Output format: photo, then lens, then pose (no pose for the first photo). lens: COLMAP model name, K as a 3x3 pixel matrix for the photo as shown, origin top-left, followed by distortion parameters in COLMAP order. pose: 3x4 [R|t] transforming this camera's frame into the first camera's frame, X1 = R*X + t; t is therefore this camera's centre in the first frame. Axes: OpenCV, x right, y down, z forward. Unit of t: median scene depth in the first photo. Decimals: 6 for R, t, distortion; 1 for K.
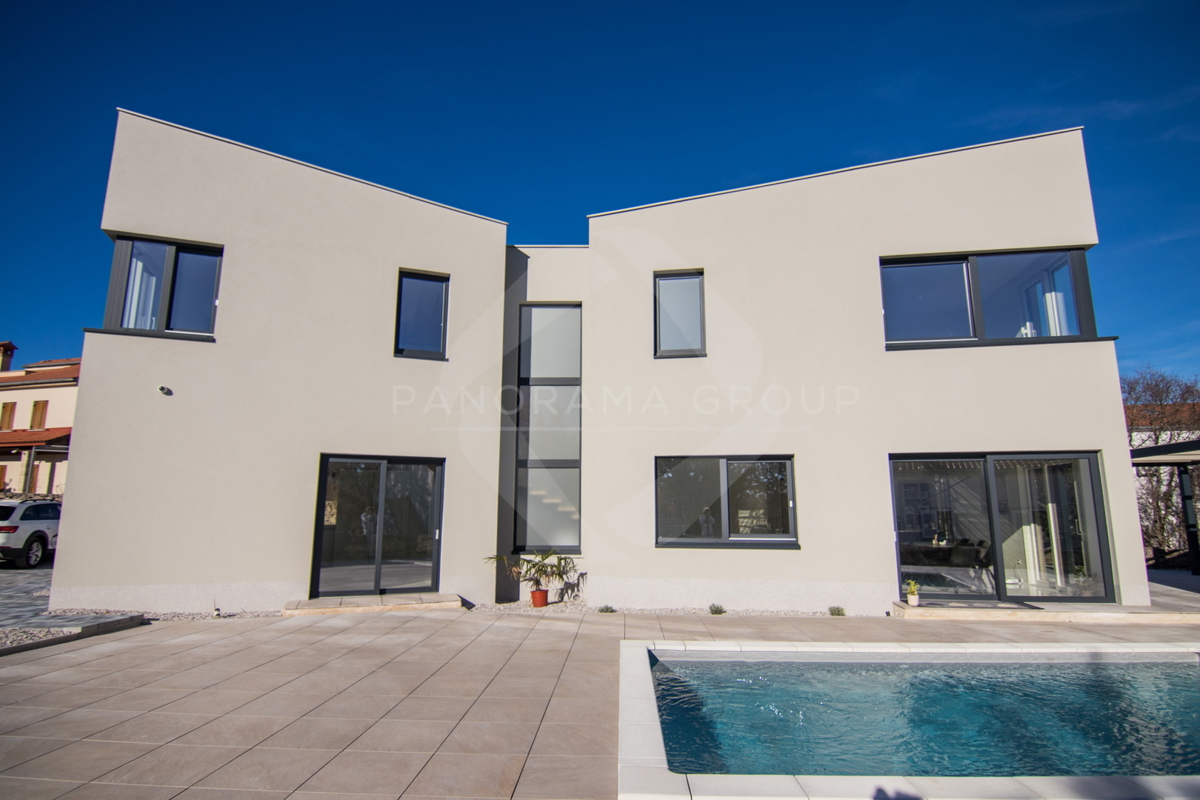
lens RADIAL K [[626.3, 0, 596.2], [0, 626.3, 396.4], [0, 0, 1]] dist [-0.014509, -0.001124]
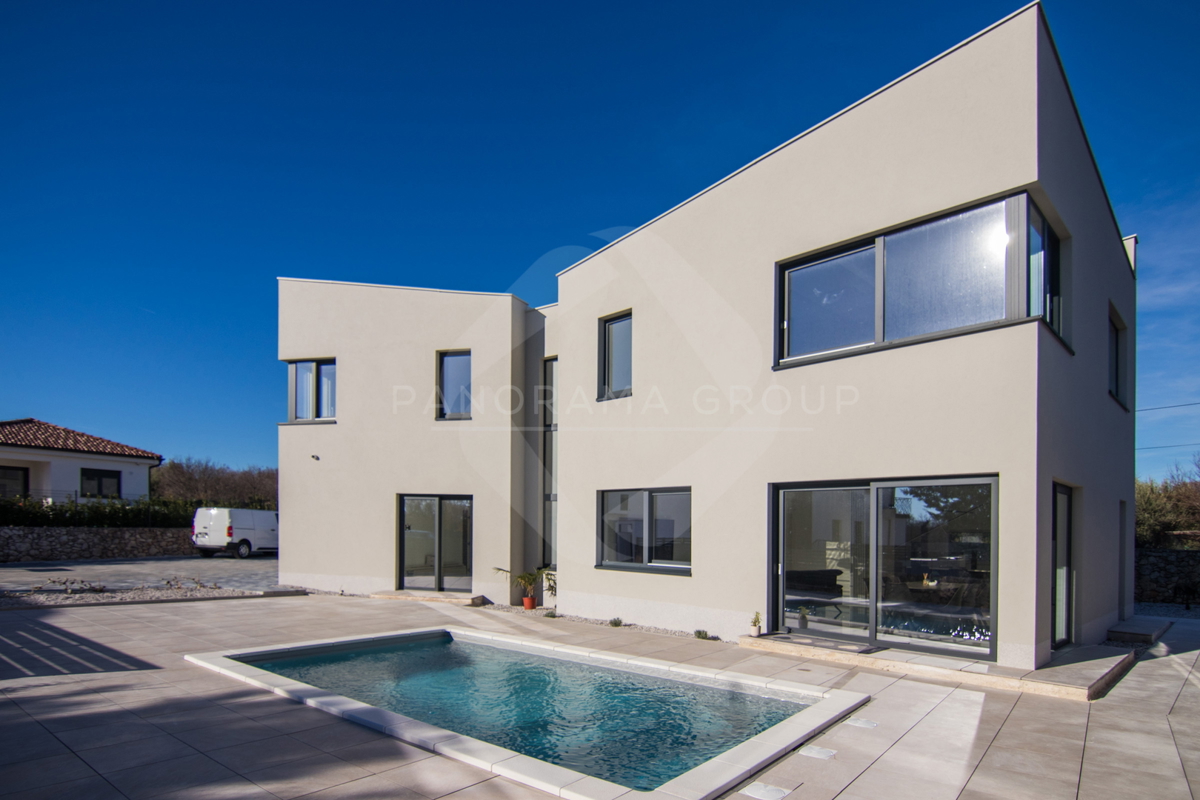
lens RADIAL K [[695.6, 0, 615.7], [0, 695.6, 544.1], [0, 0, 1]] dist [-0.002045, -0.000634]
pose [[0.794210, 0.026474, -0.607066, 0.934021], [0.087153, 0.983758, 0.156922, -0.003706], [0.601361, -0.177537, 0.779003, 0.021060]]
